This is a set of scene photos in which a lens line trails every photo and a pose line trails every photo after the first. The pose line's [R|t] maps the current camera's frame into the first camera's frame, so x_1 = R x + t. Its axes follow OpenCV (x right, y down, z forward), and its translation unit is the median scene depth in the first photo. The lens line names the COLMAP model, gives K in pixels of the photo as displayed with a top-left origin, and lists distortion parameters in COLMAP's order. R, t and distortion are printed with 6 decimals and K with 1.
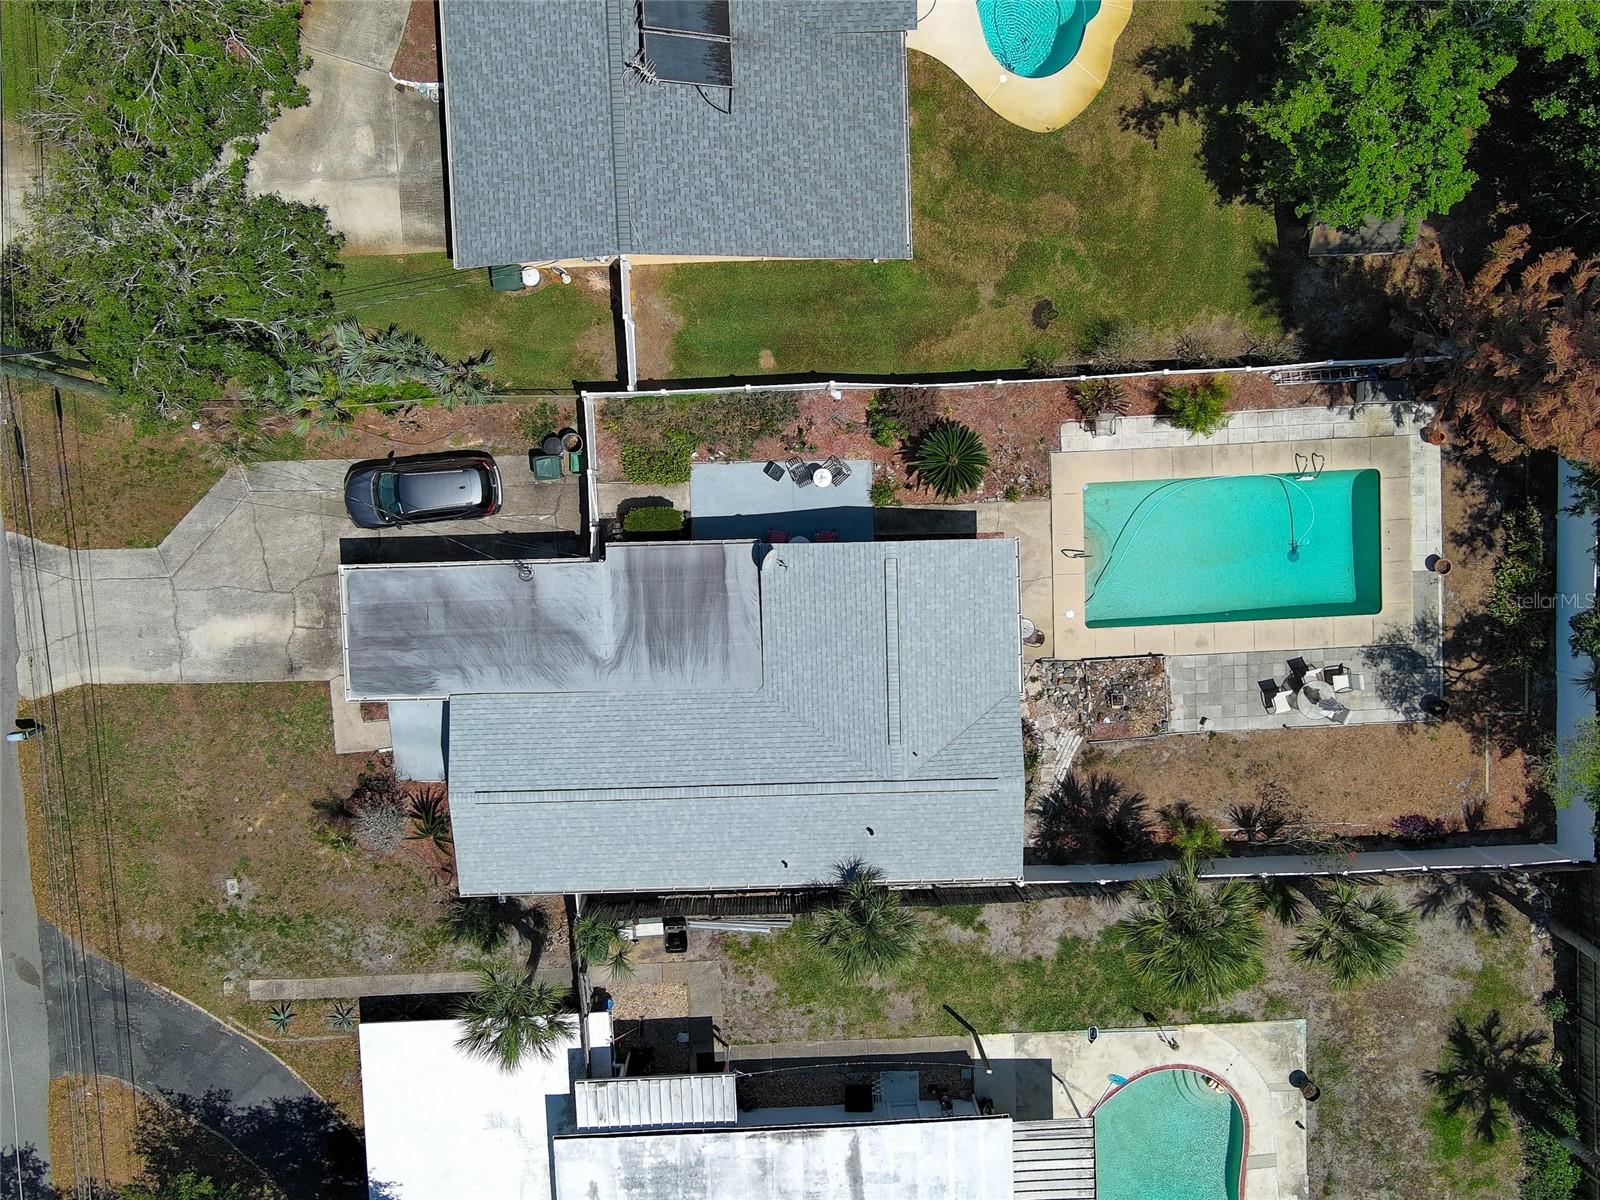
lens RADIAL K [[1307.0, 0, 800.0], [0, 1307.0, 600.0], [0, 0, 1]] dist [0.013997, -0.018200]
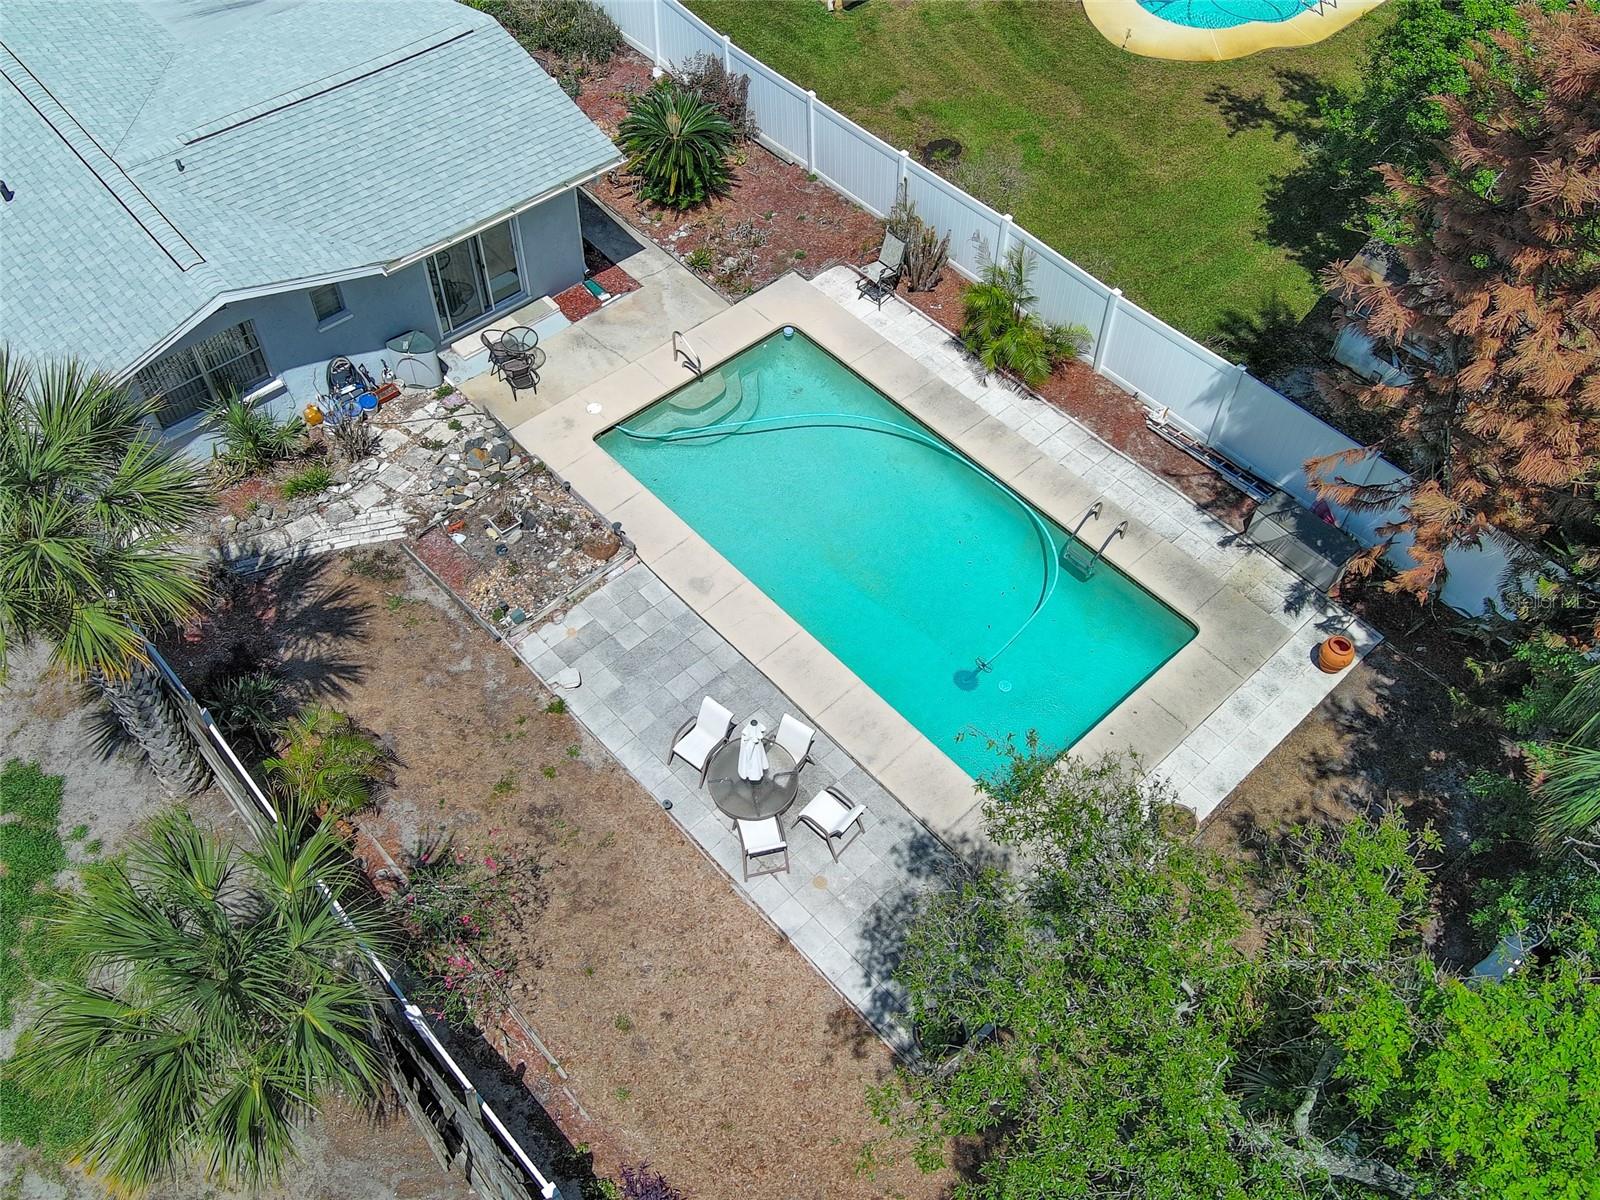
lens RADIAL K [[1307.0, 0, 800.0], [0, 1307.0, 600.0], [0, 0, 1]] dist [0.013997, -0.018200]
pose [[0.646234, 0.611331, -0.456789, 0.570735], [-0.760072, 0.461986, -0.457012, 0.236365], [-0.068356, 0.642529, 0.763206, 0.640444]]
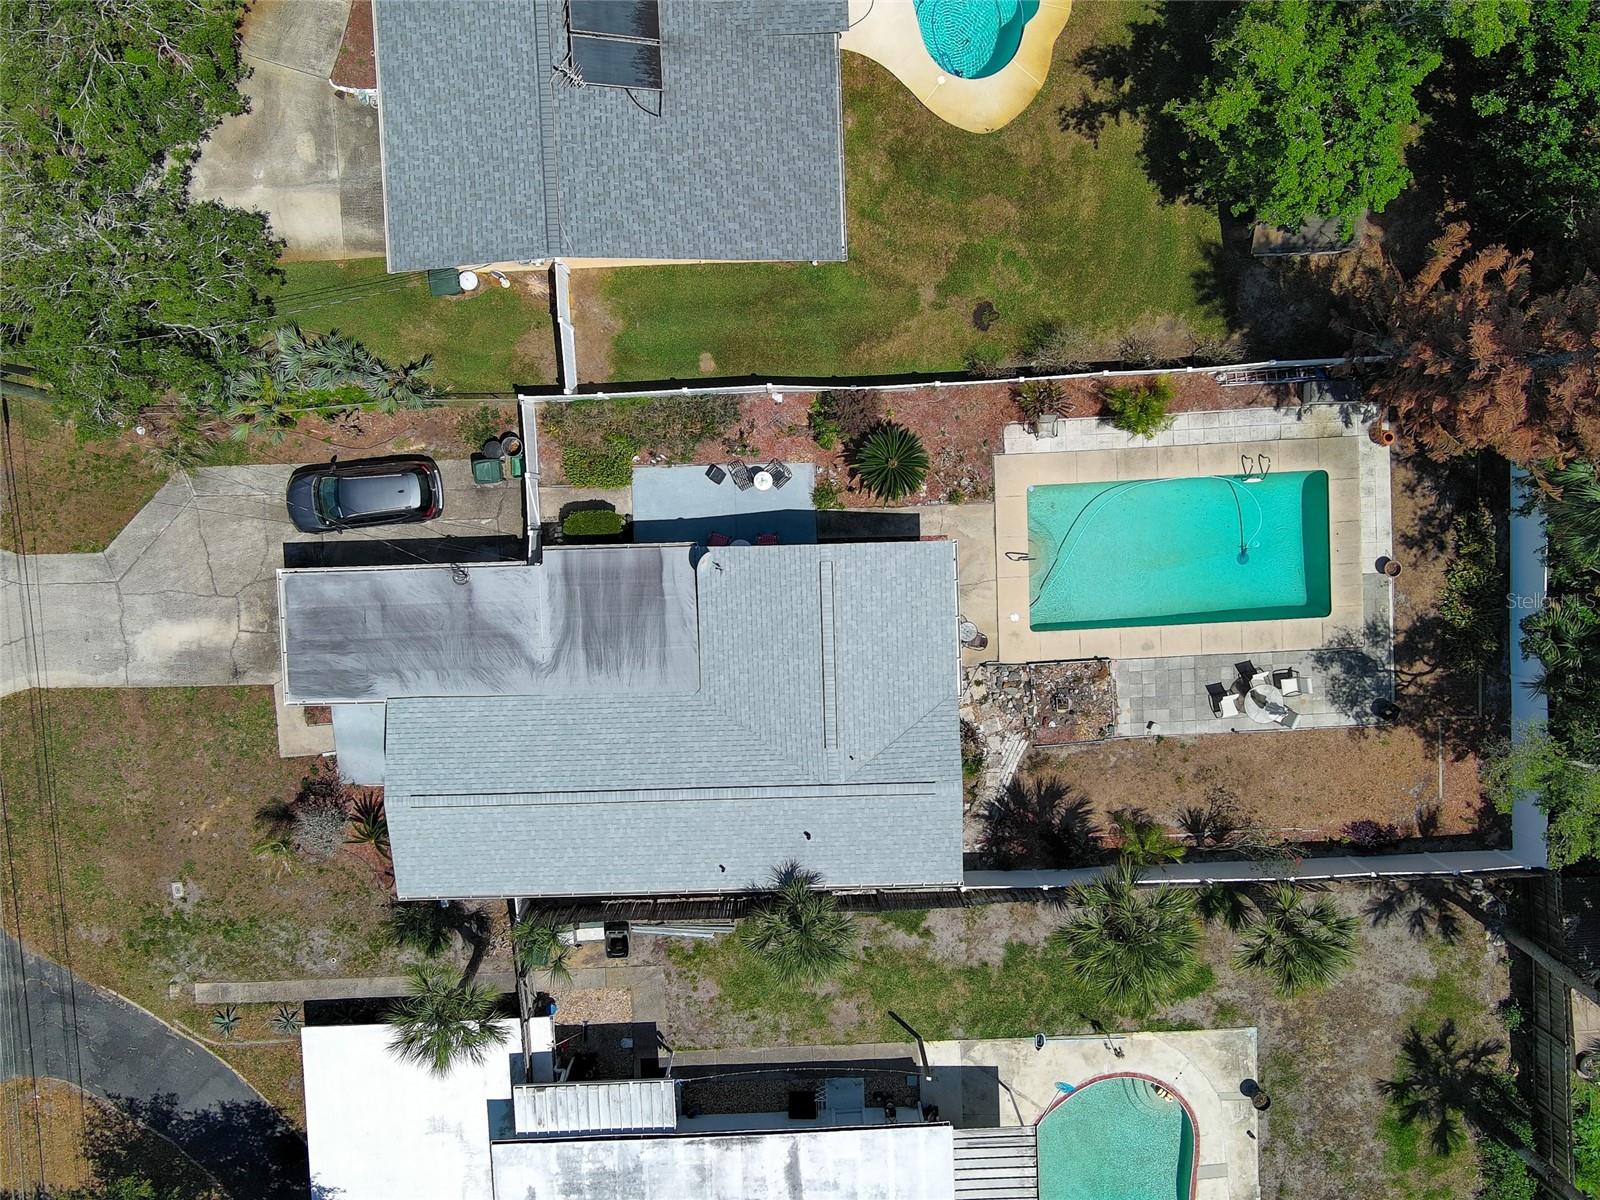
lens RADIAL K [[1307.0, 0, 800.0], [0, 1307.0, 600.0], [0, 0, 1]] dist [0.013997, -0.018200]
pose [[0.999824, -0.001538, -0.018673, 0.063276], [0.001412, 0.999976, -0.006782, 0.004180], [0.018683, 0.006755, 0.999803, 0.004130]]
